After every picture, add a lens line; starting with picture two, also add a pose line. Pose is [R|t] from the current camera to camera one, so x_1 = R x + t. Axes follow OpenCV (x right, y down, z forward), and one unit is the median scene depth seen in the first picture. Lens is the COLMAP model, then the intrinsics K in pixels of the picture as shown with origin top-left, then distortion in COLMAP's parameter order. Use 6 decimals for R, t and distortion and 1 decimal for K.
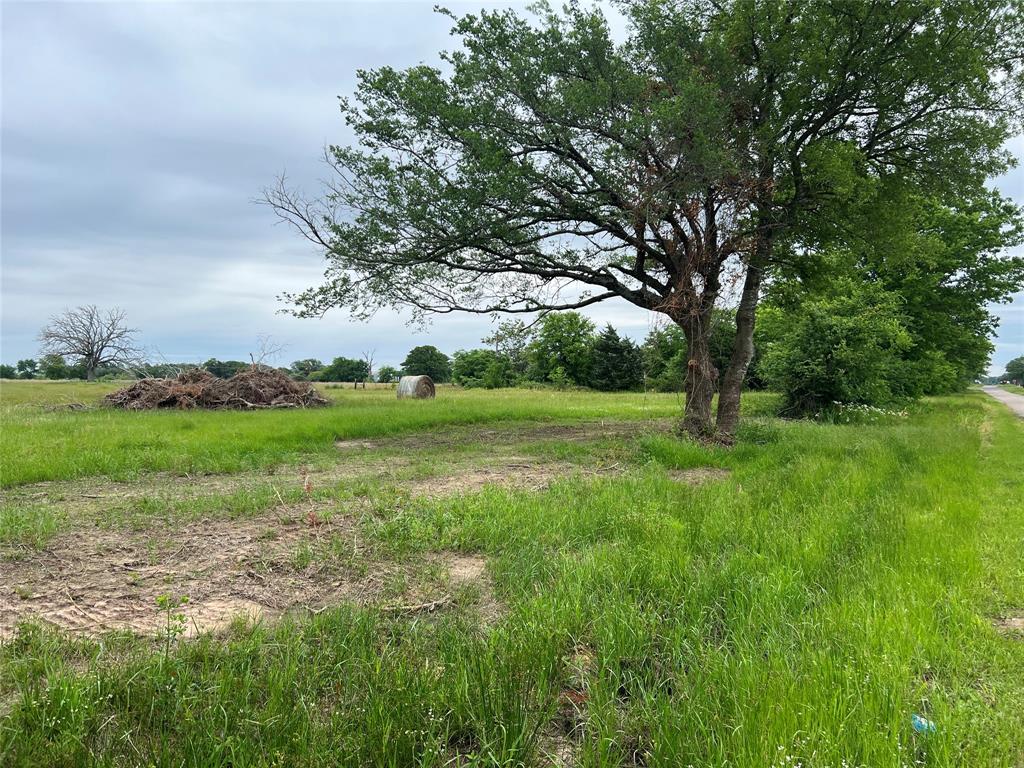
lens RADIAL K [[773.4, 0, 528.1], [0, 773.4, 392.3], [0, 0, 1]] dist [0.042280, -0.040156]
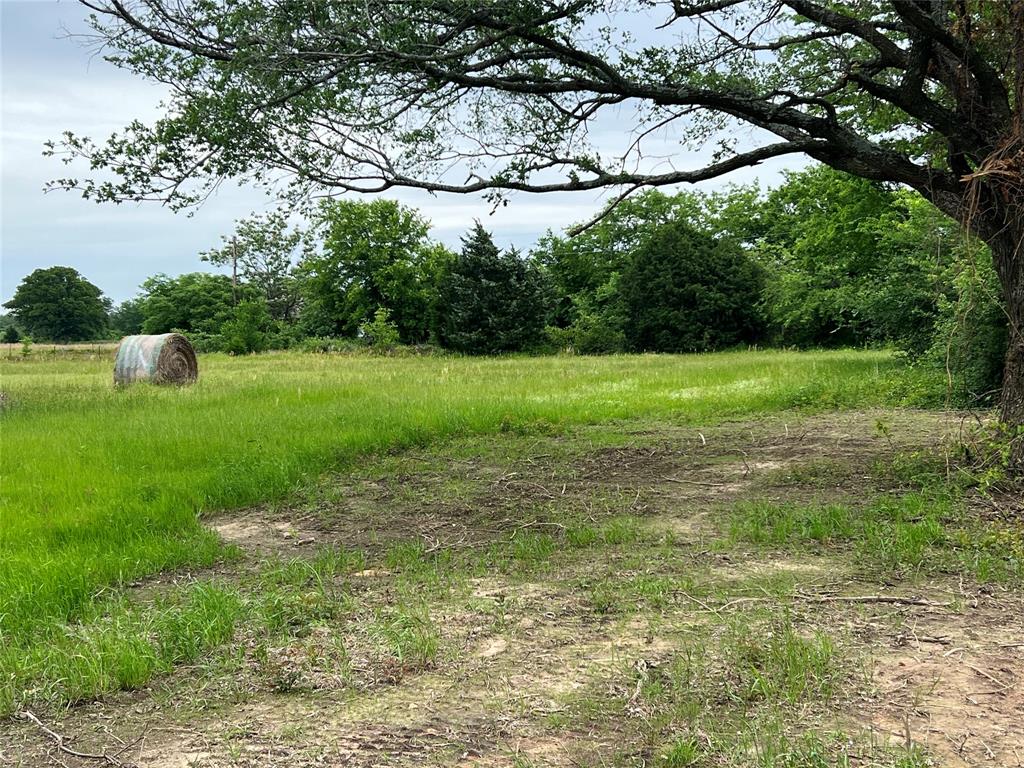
lens RADIAL K [[1445.7, 0, 509.4], [0, 1445.7, 384.5], [0, 0, 1]] dist [0.100557, 0.000000]
pose [[0.983875, -0.023973, 0.177245, -0.086676], [0.019992, 0.999507, 0.024216, -0.007989], [-0.177738, -0.020282, 0.983869, 0.103446]]
